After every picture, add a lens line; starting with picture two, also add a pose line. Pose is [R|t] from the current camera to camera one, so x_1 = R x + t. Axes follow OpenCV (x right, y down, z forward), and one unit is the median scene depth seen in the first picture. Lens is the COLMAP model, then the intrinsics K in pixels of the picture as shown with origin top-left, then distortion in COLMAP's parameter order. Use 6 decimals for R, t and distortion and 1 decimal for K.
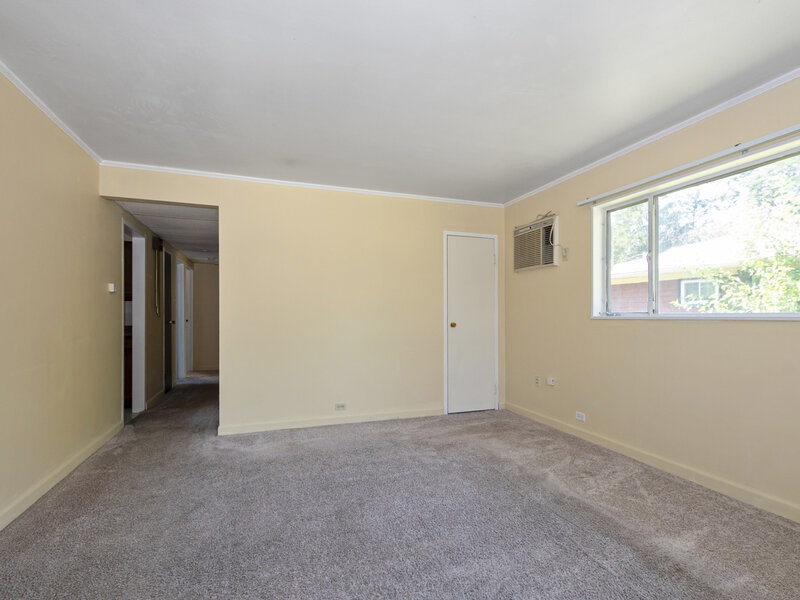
lens RADIAL K [[399.2, 0, 404.0], [0, 399.2, 312.8], [0, 0, 1]] dist [0.001043, 0.000268]
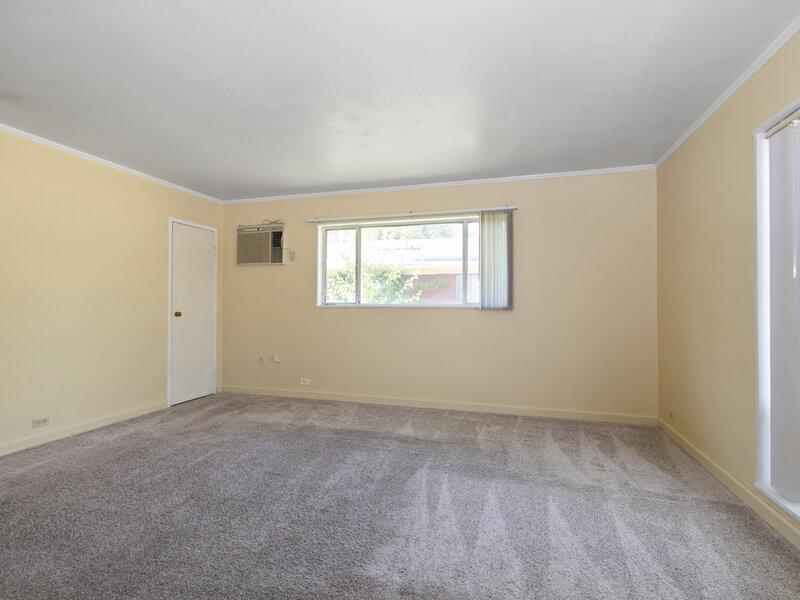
lens RADIAL K [[397.4, 0, 403.9], [0, 397.4, 299.9], [0, 0, 1]] dist [0.003320, 0.000477]
pose [[0.582791, 0.010022, 0.812560, -0.406876], [-0.007786, 0.999947, -0.006749, -0.002659], [-0.812585, -0.002393, 0.582838, -0.023984]]
